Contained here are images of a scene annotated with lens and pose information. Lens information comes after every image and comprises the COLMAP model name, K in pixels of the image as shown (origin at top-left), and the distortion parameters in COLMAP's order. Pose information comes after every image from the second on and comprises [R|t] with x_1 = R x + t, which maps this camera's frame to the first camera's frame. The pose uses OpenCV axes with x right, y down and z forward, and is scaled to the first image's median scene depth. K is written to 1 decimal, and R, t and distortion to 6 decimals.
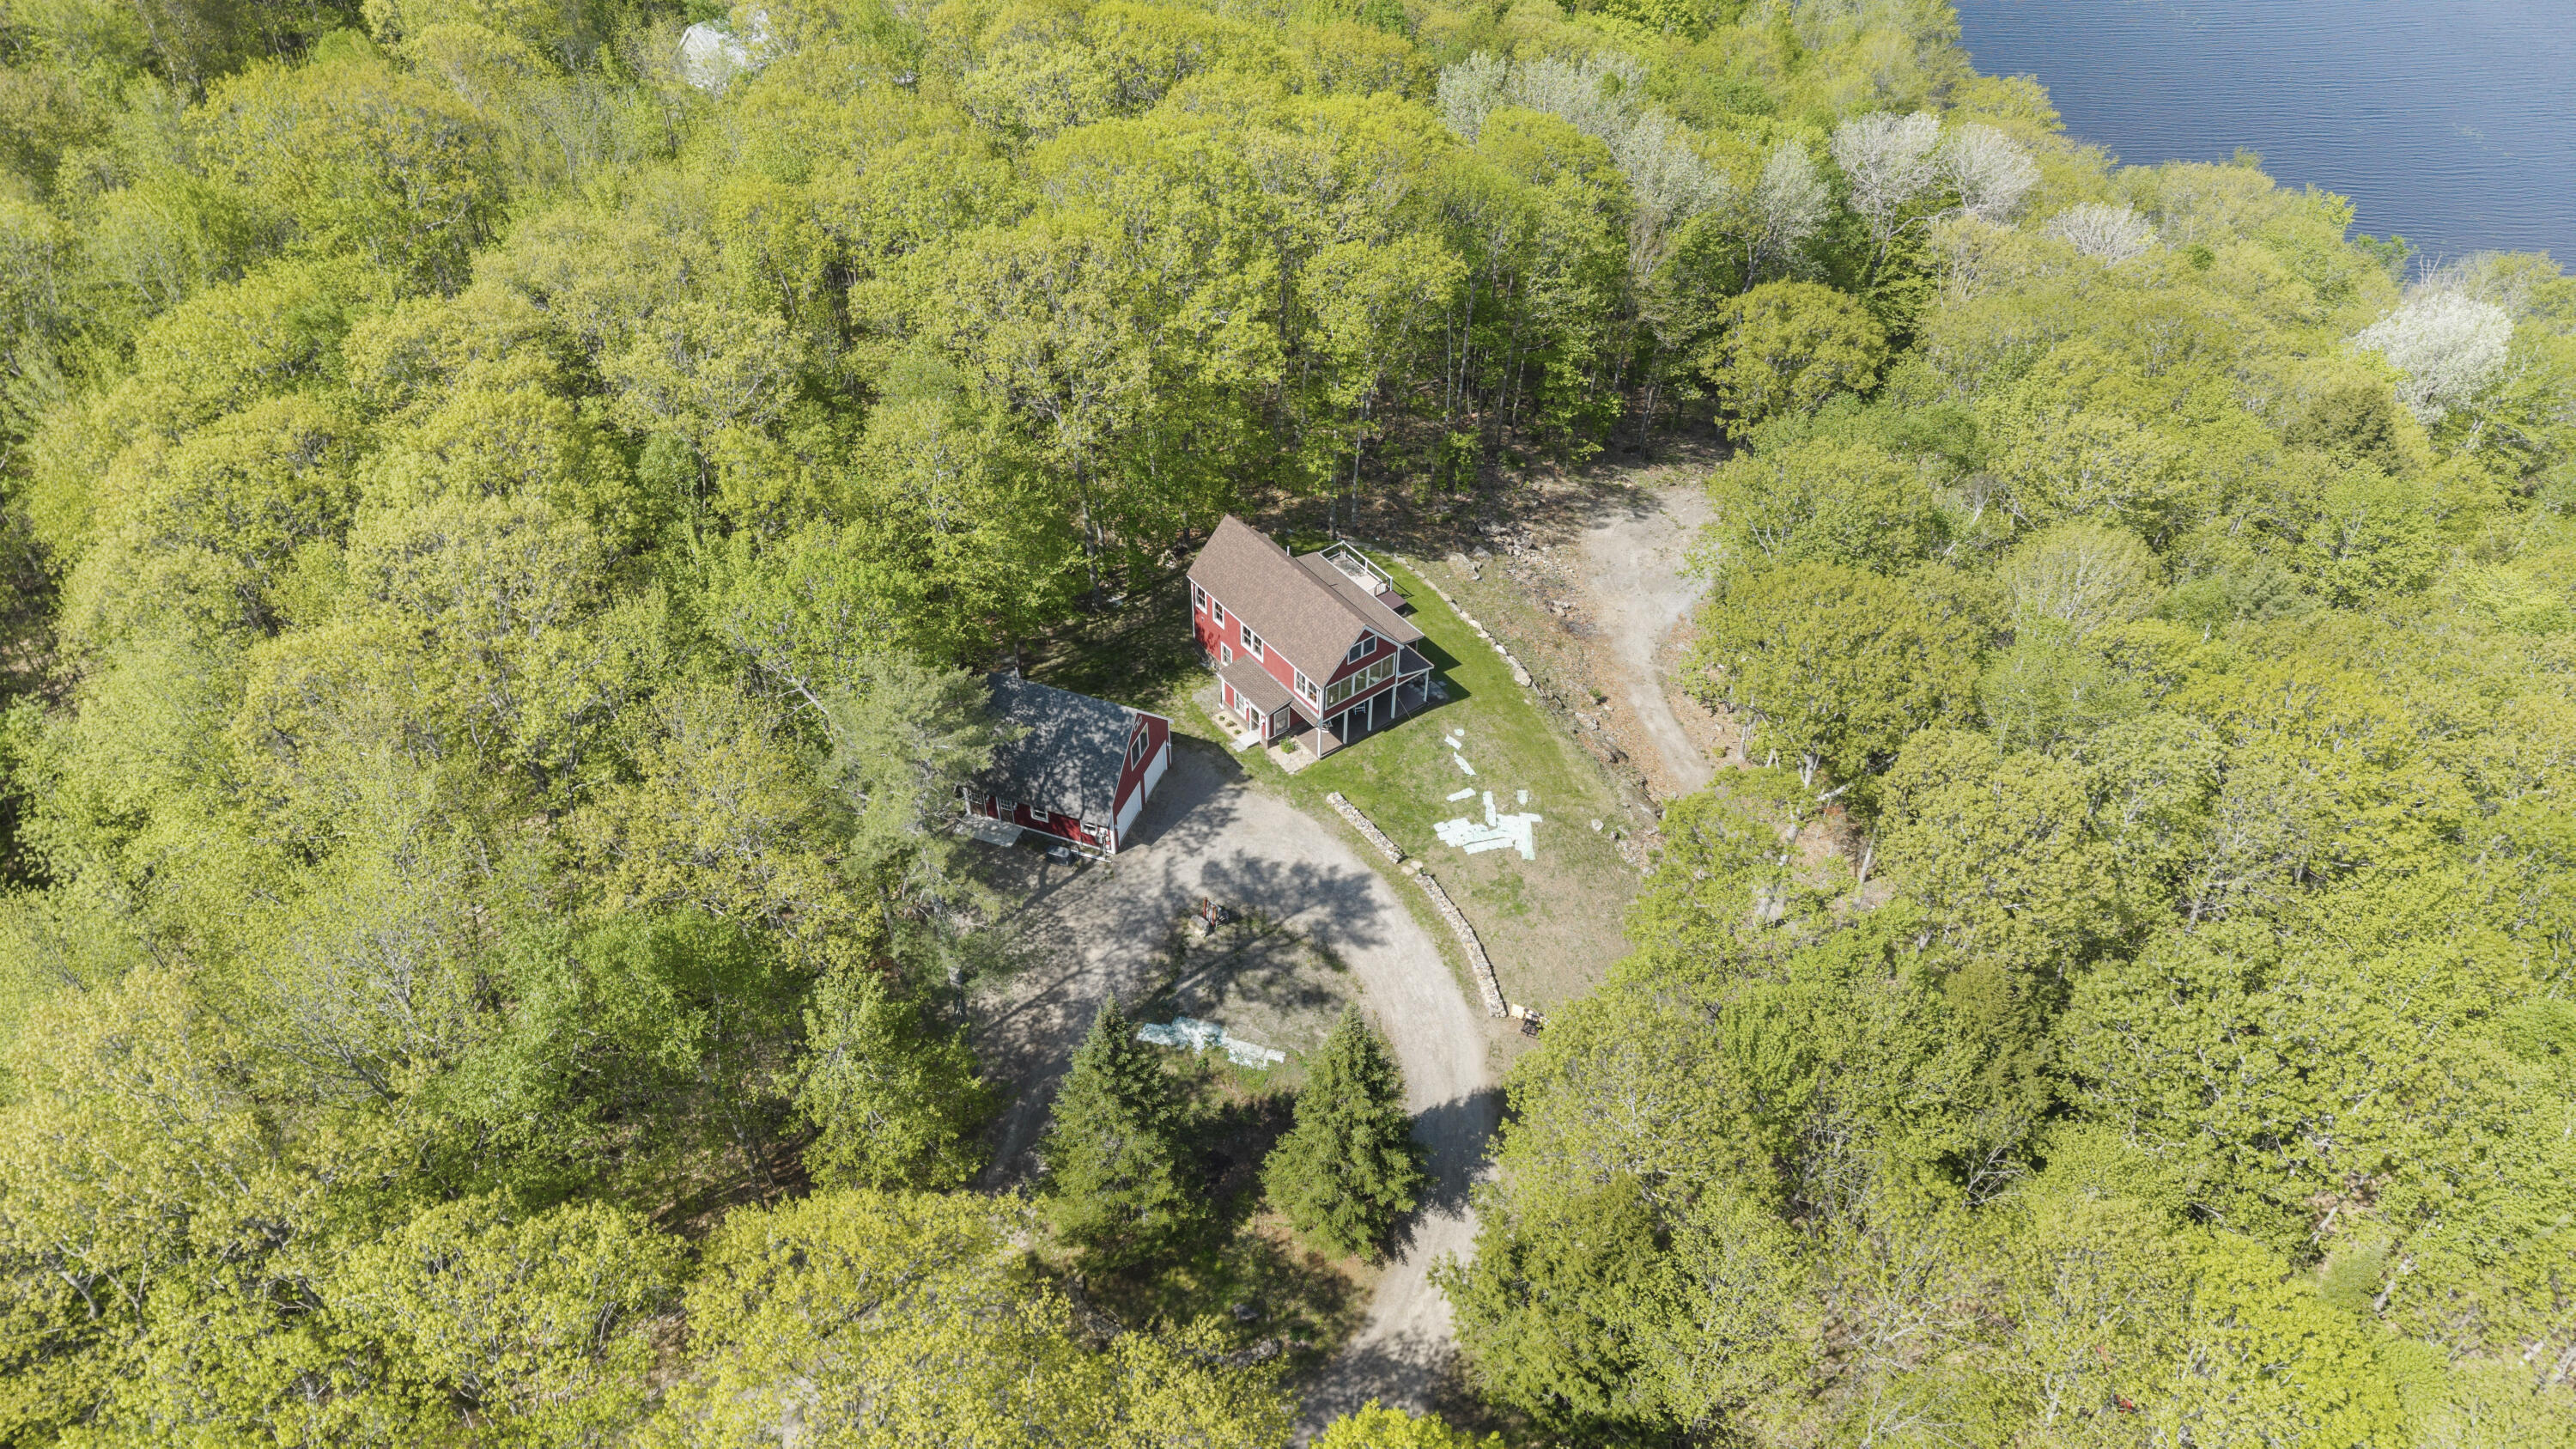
lens RADIAL K [[1860.0, 0, 1288.0], [0, 1860.0, 724.5], [0, 0, 1]] dist [-0.001353, -0.000422]
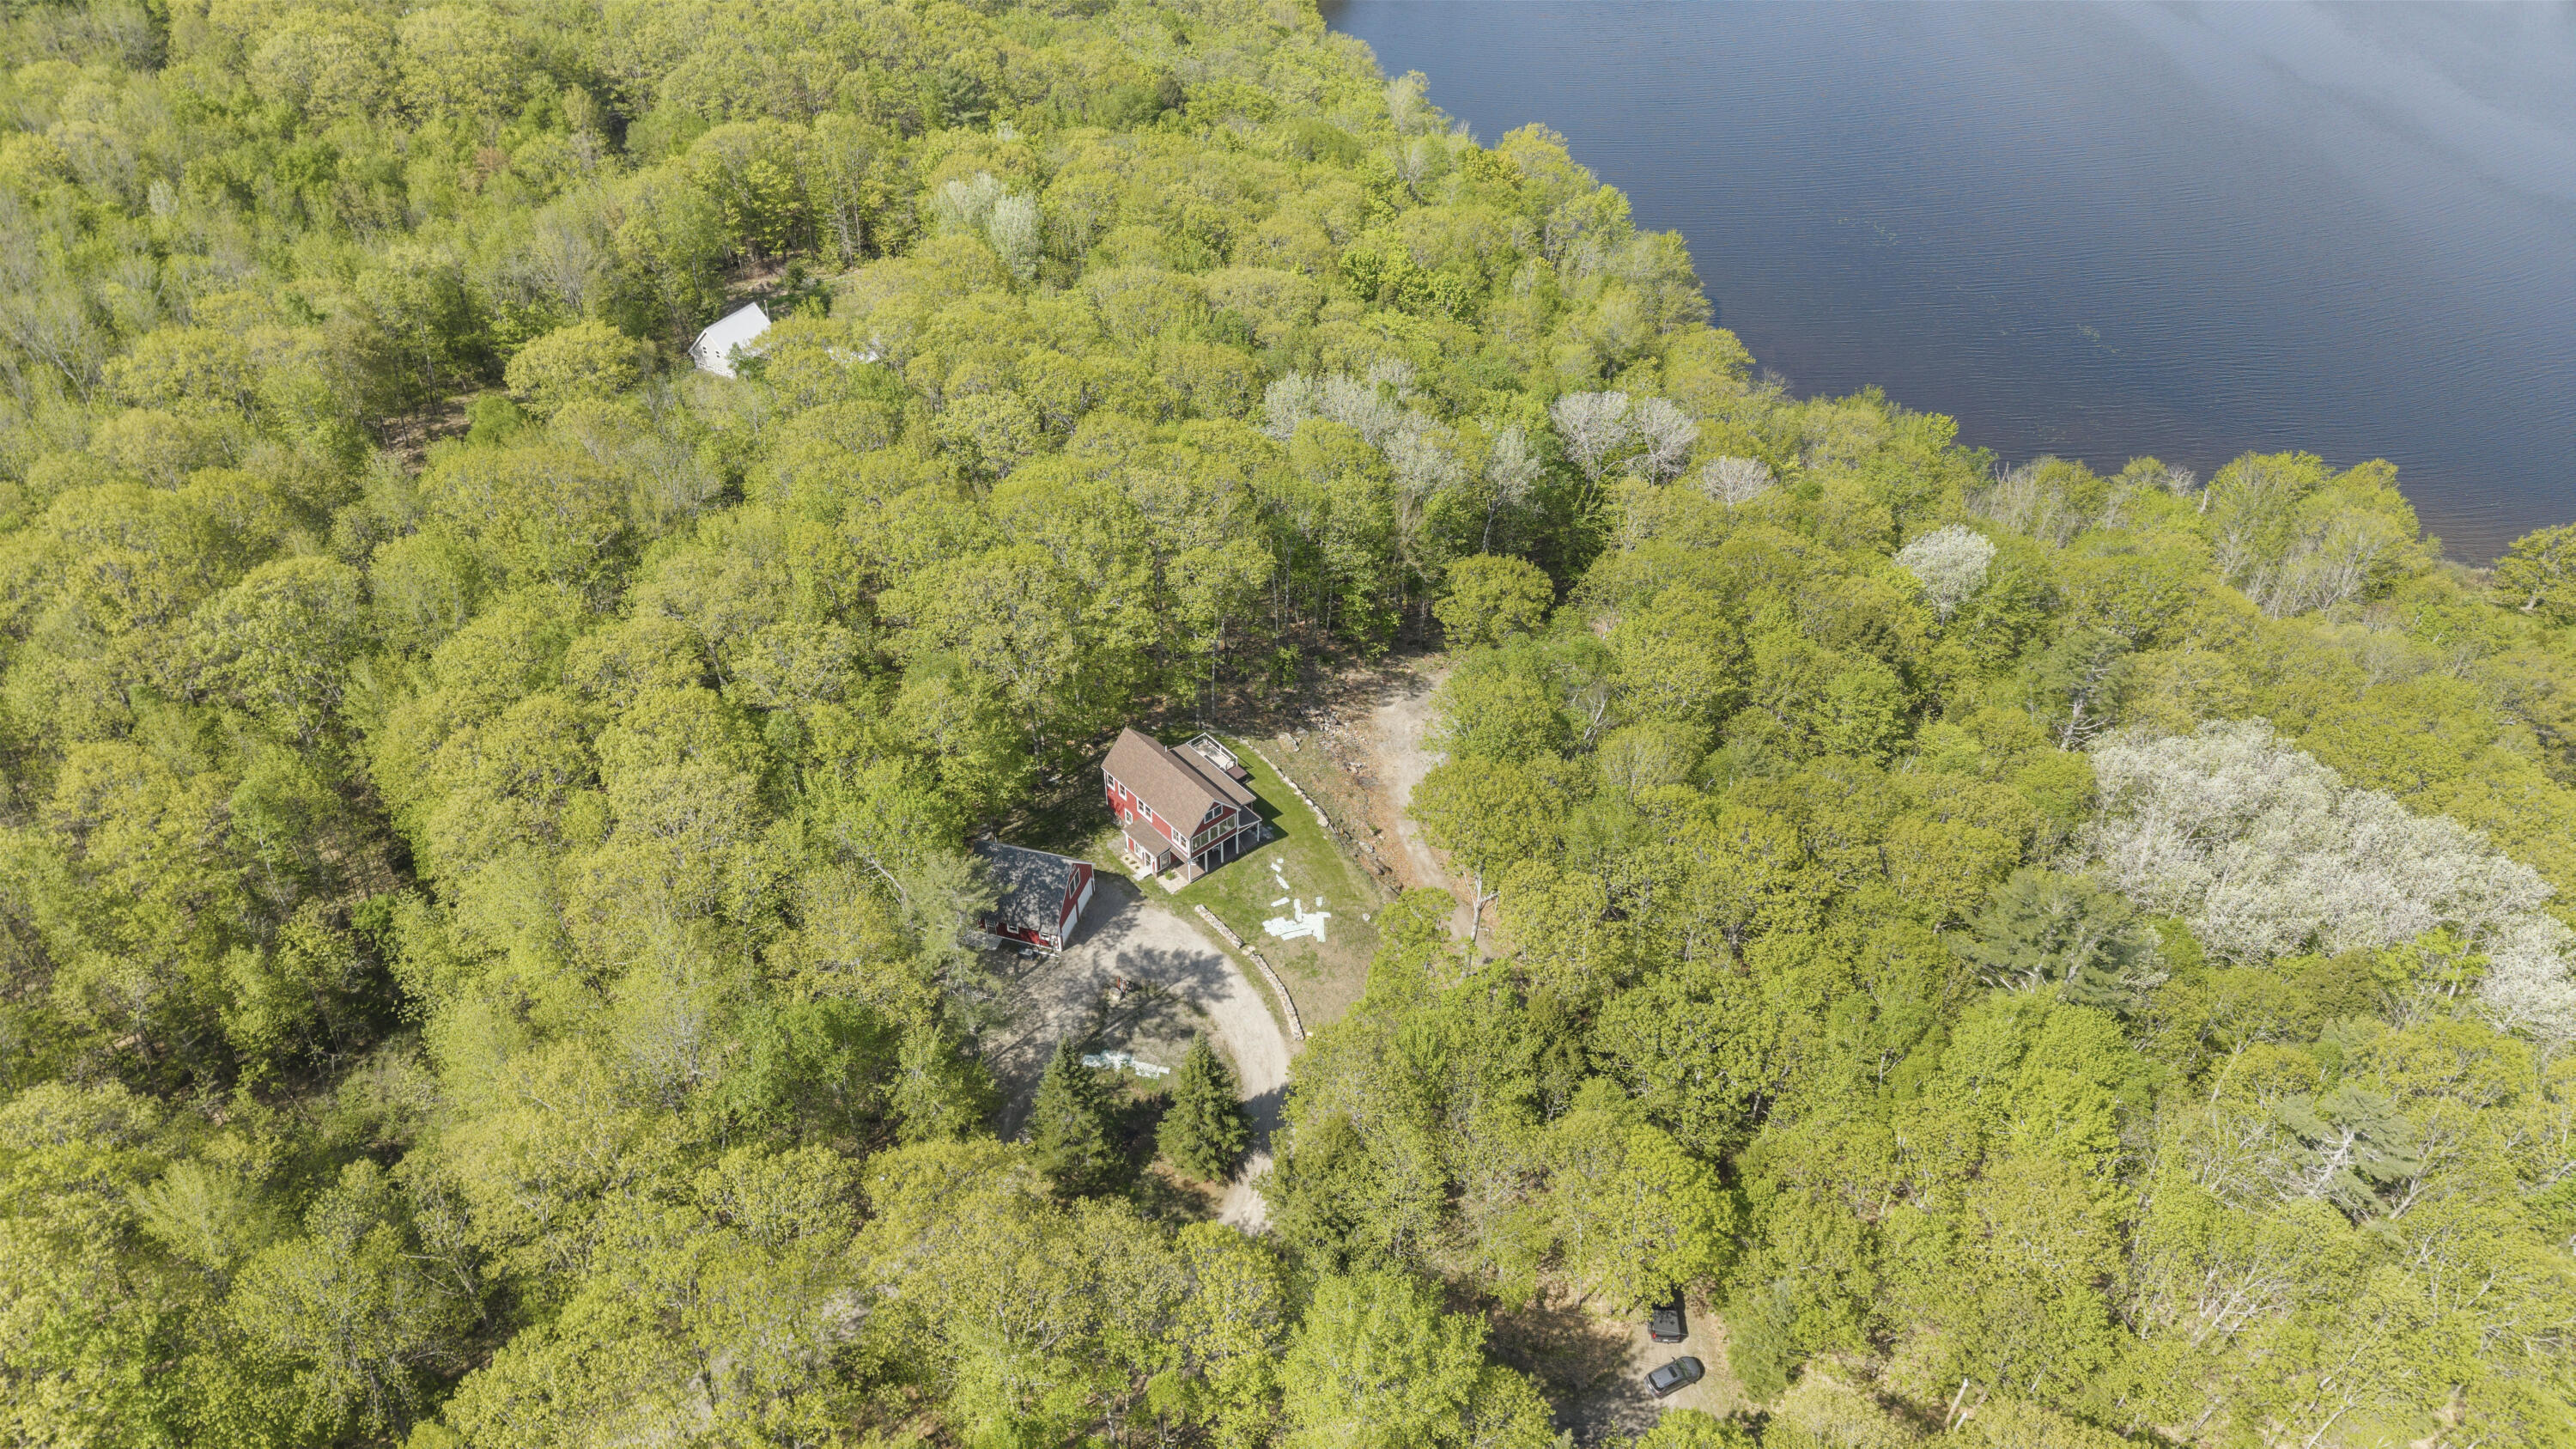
lens RADIAL K [[1600.7, 0, 1288.0], [0, 1600.7, 724.5], [0, 0, 1]] dist [0.046515, -0.000105]
pose [[0.997463, -0.038915, 0.059604, 0.026846], [0.042342, 0.997456, -0.057343, -0.037633], [-0.057221, 0.059721, 0.996574, -0.399639]]
